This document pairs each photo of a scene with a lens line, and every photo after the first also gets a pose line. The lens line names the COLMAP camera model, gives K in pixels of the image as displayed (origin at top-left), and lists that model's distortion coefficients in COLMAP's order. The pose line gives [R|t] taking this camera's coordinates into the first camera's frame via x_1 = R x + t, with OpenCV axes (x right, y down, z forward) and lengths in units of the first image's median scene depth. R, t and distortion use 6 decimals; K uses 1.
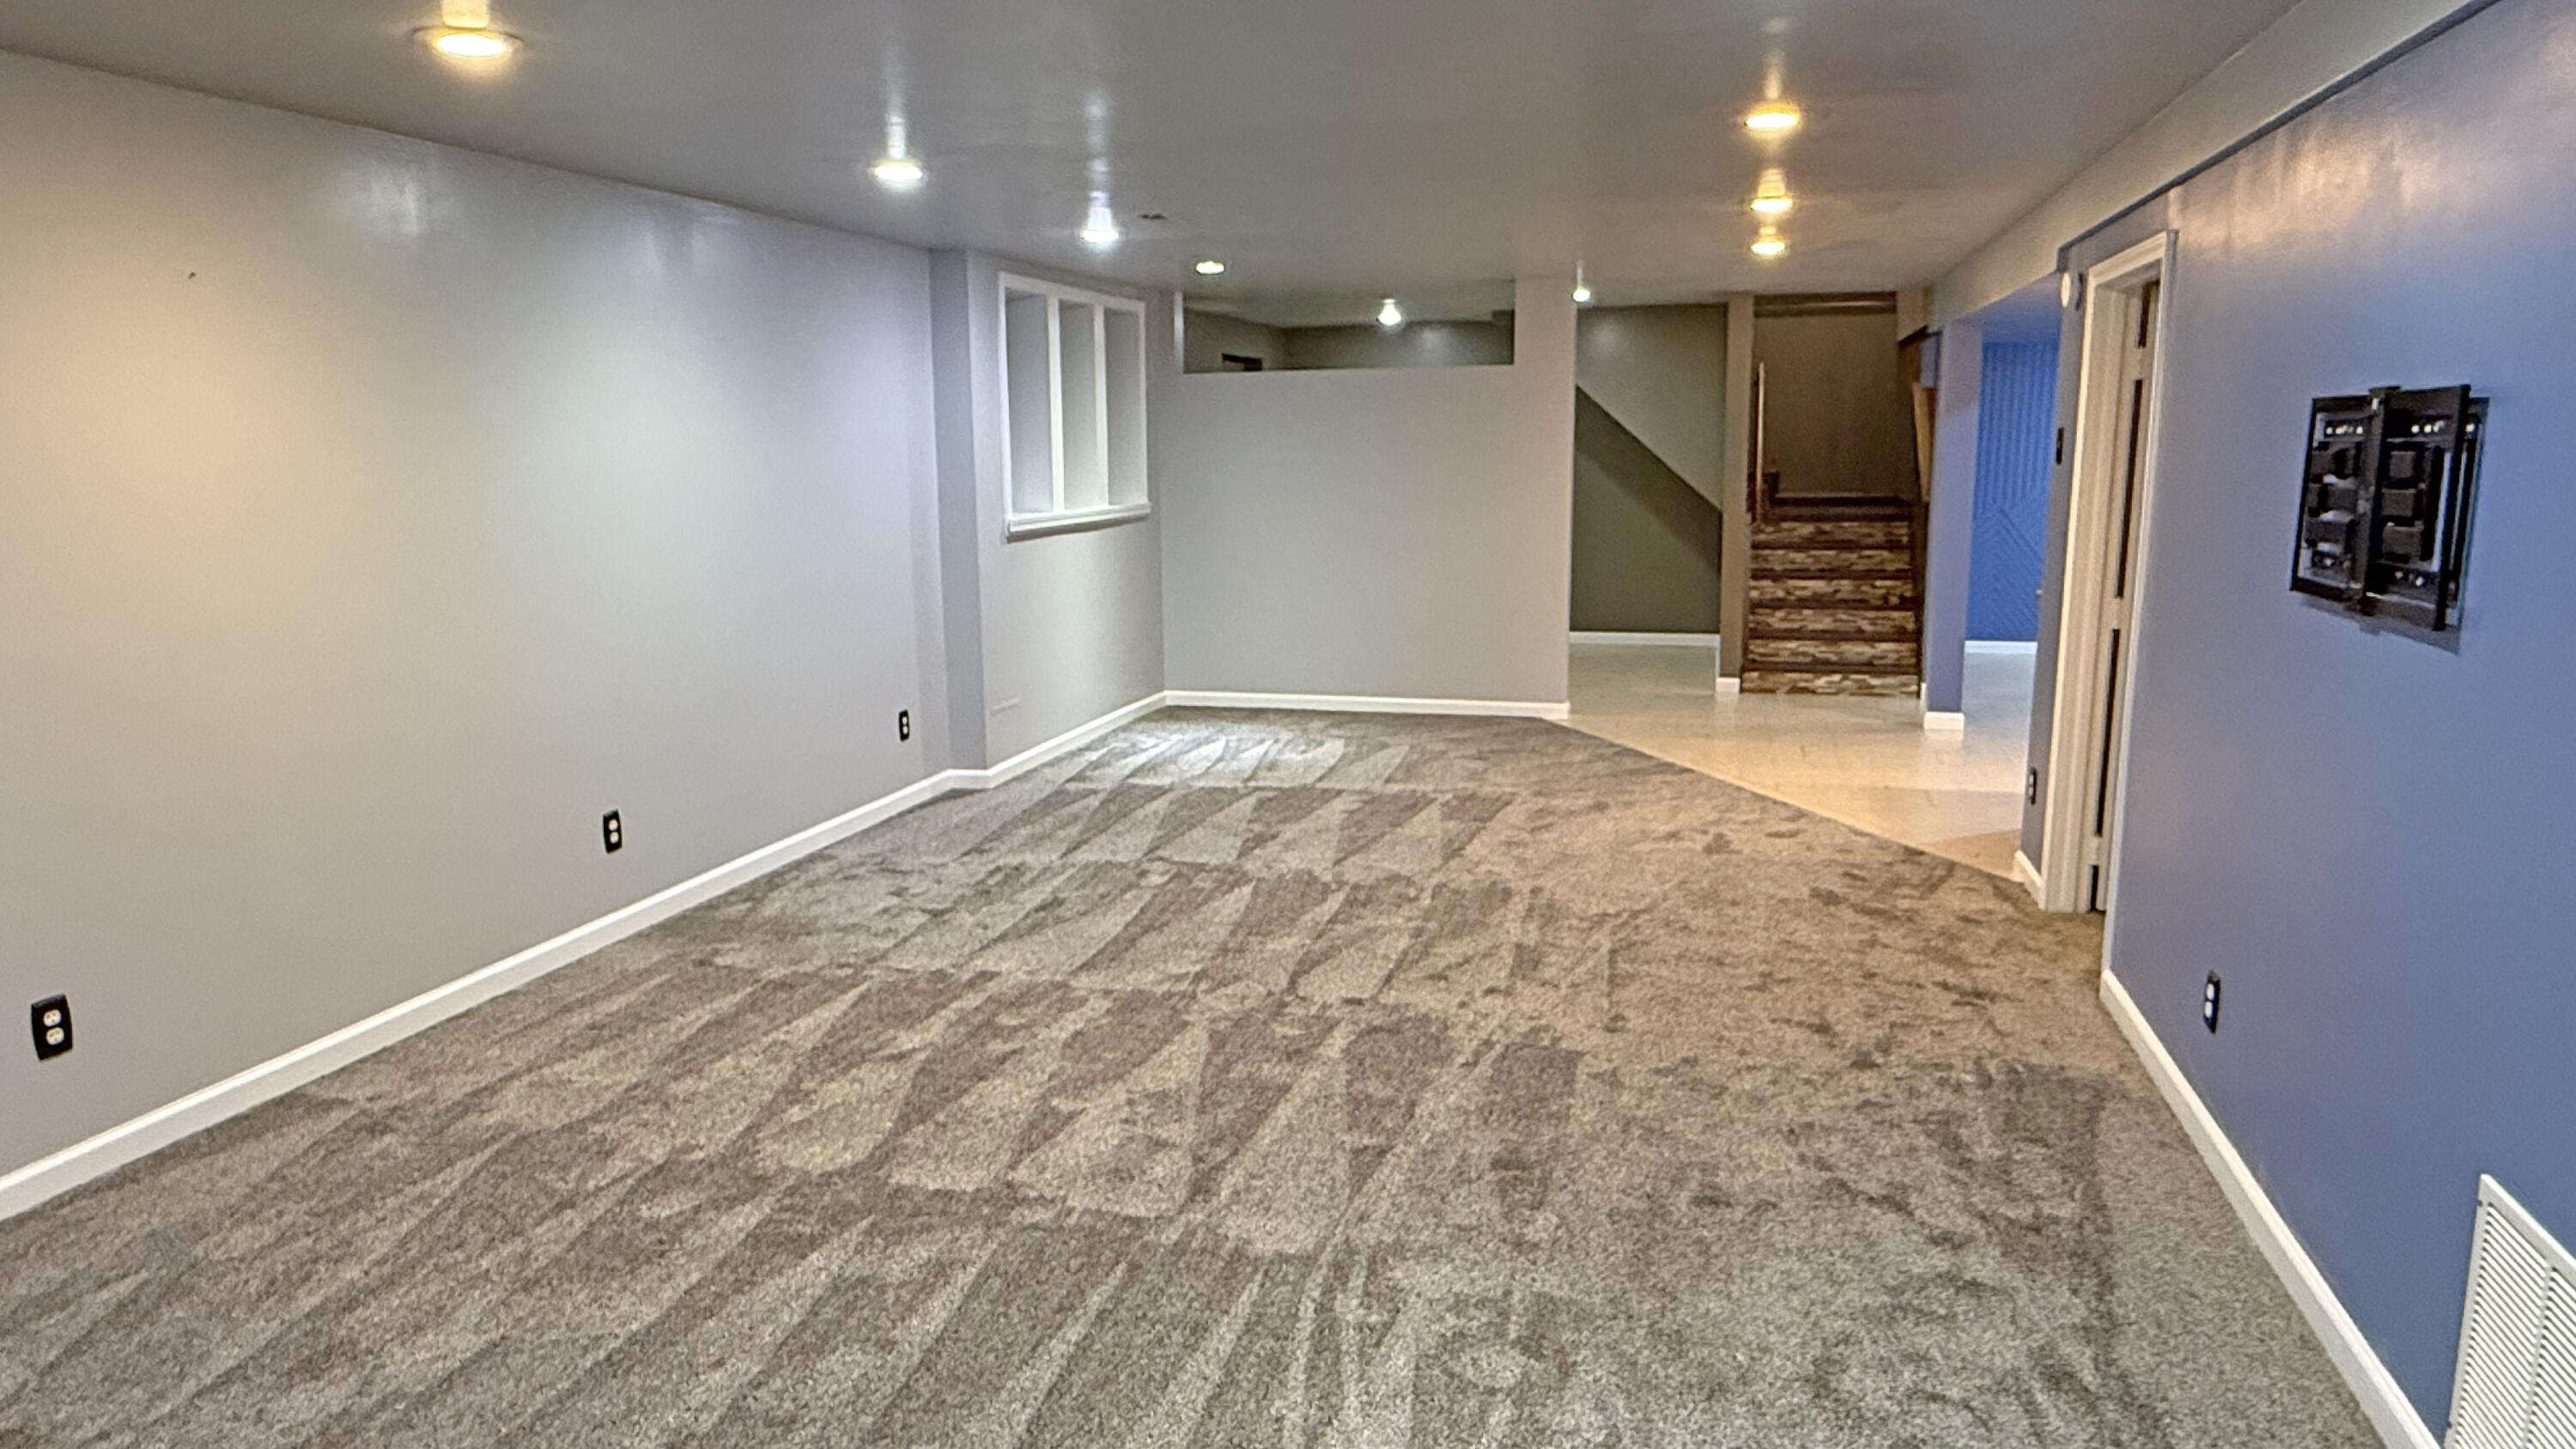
lens RADIAL K [[1633.1, 0, 1286.0], [0, 1633.1, 727.3], [0, 0, 1]] dist [0.005214, 0.002442]
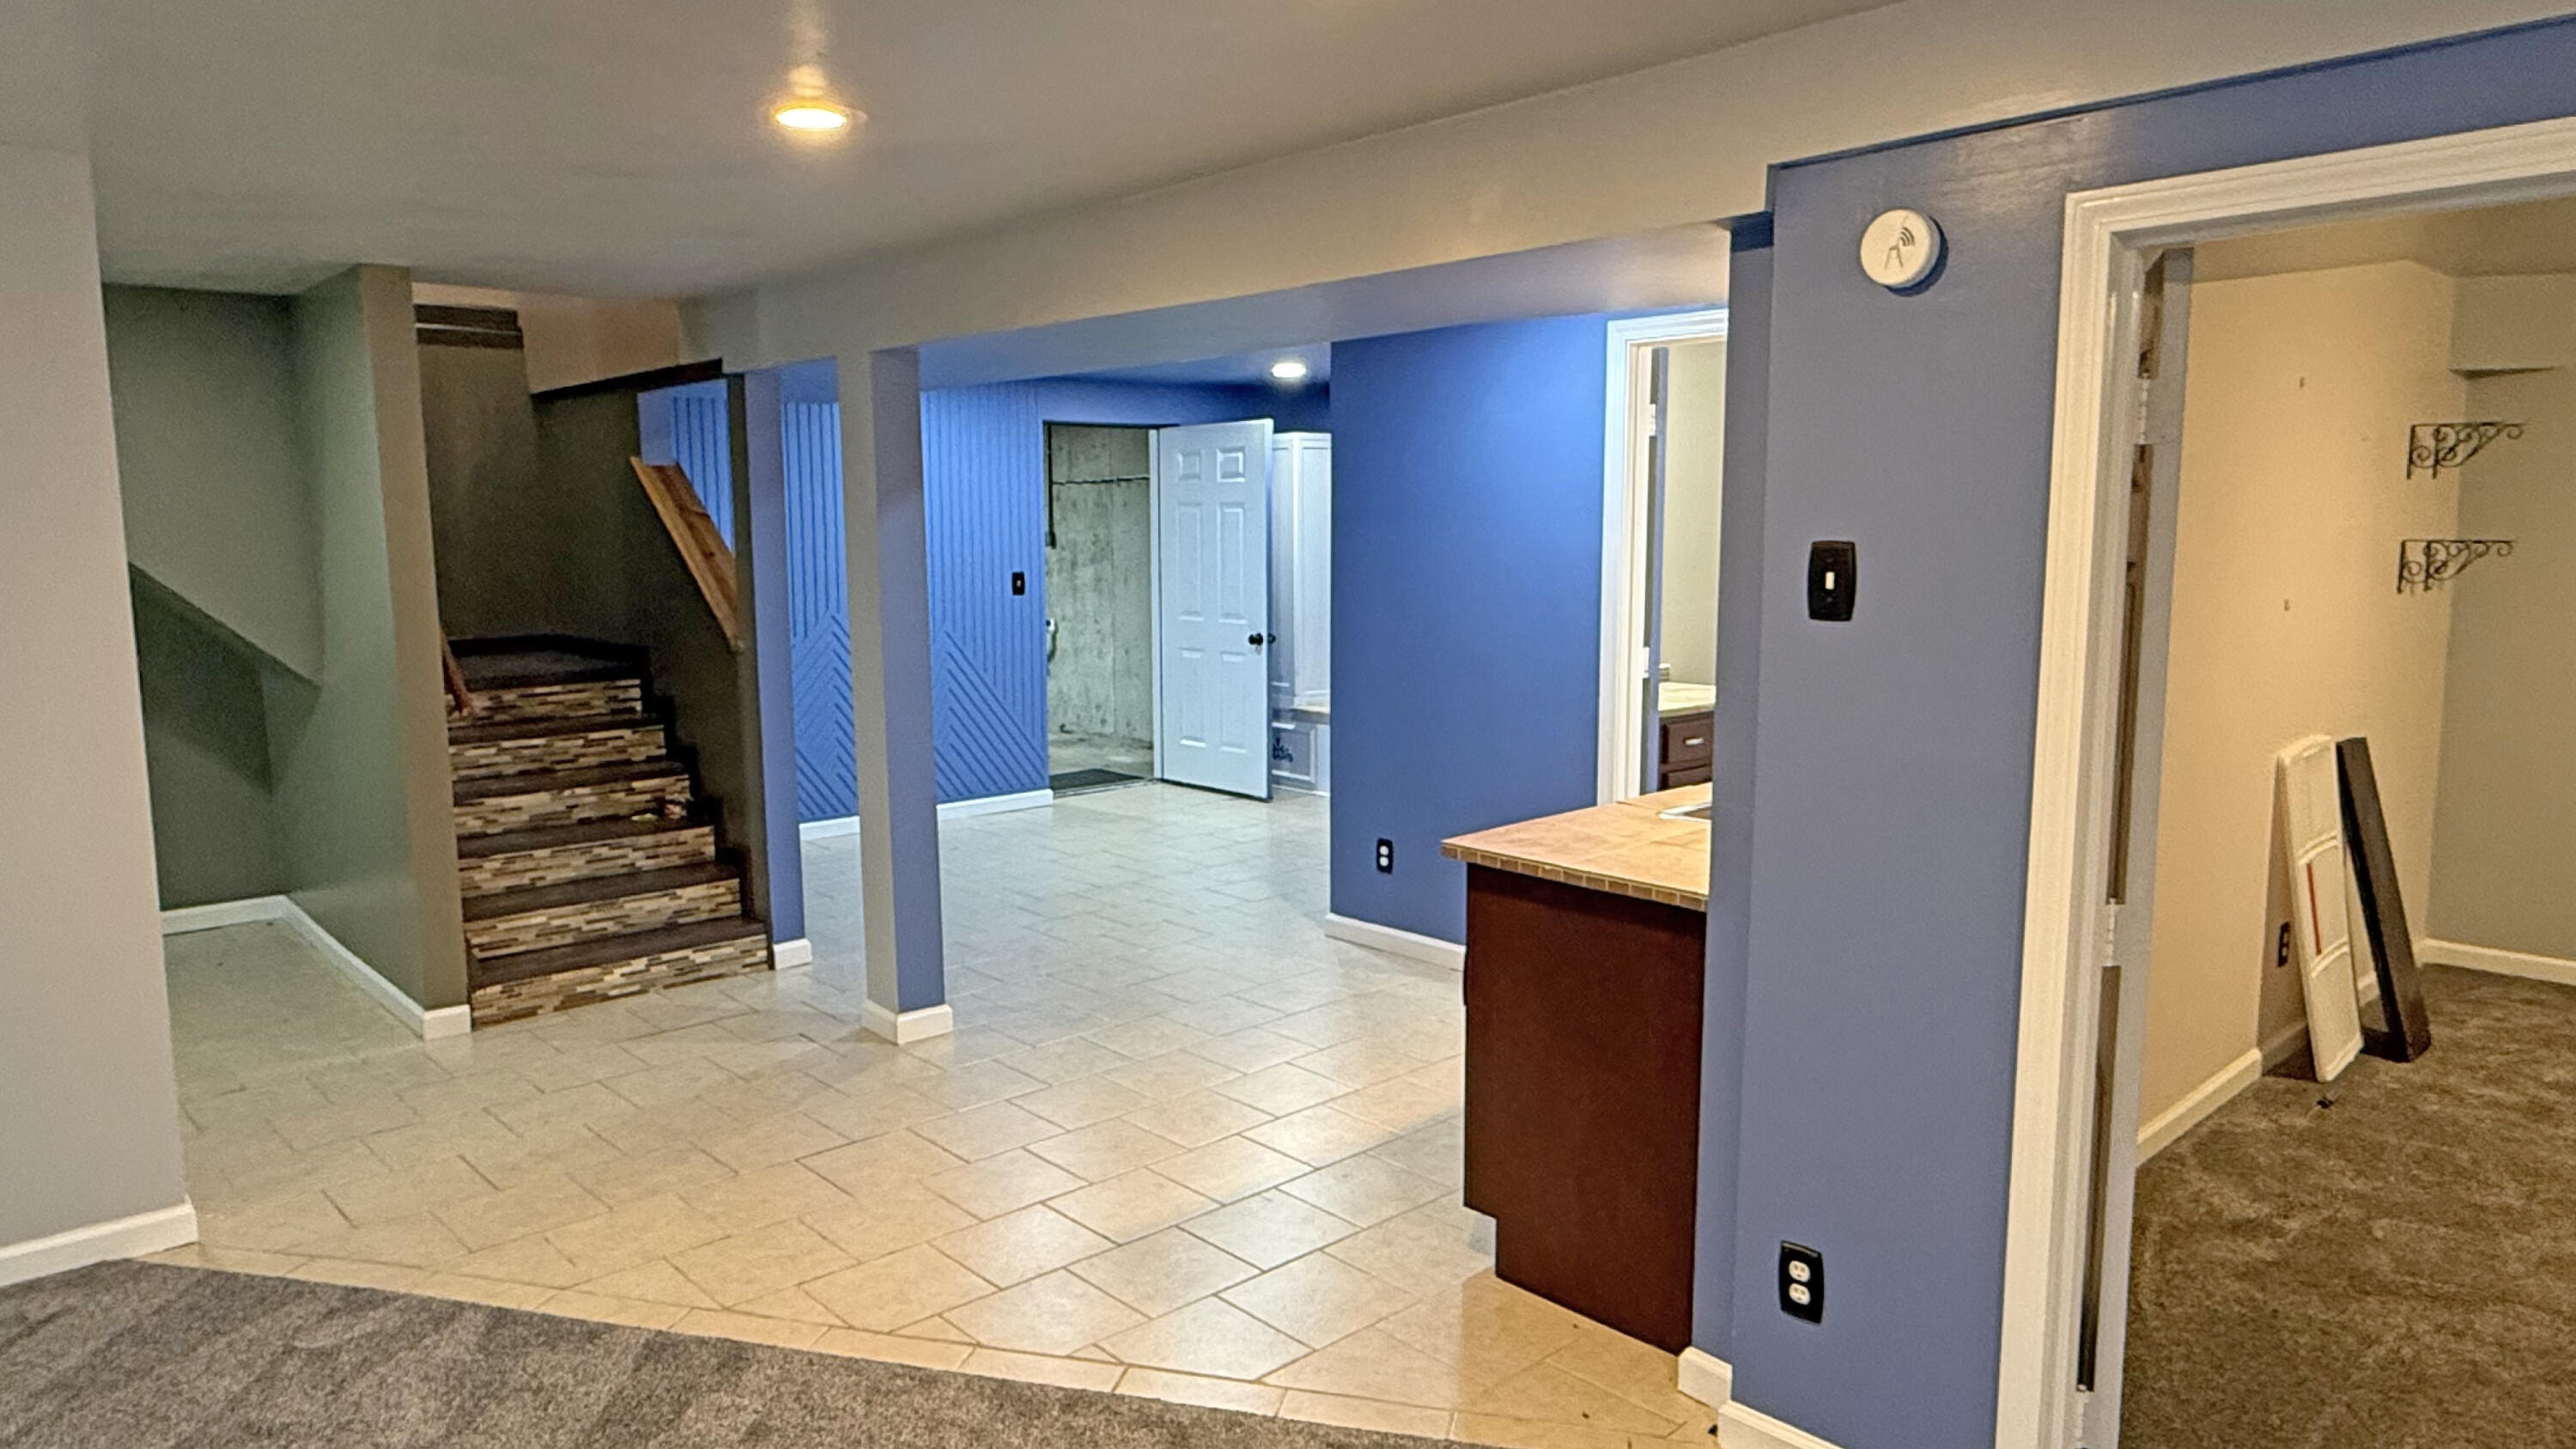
lens RADIAL K [[1633.1, 0, 1289.9], [0, 1633.1, 726.7], [0, 0, 1]] dist [0.005214, 0.002442]
pose [[0.539502, -0.101541, 0.835839, -0.010977], [0.143481, 0.989269, 0.027569, -0.093811], [-0.829669, 0.105054, 0.548282, 0.475870]]
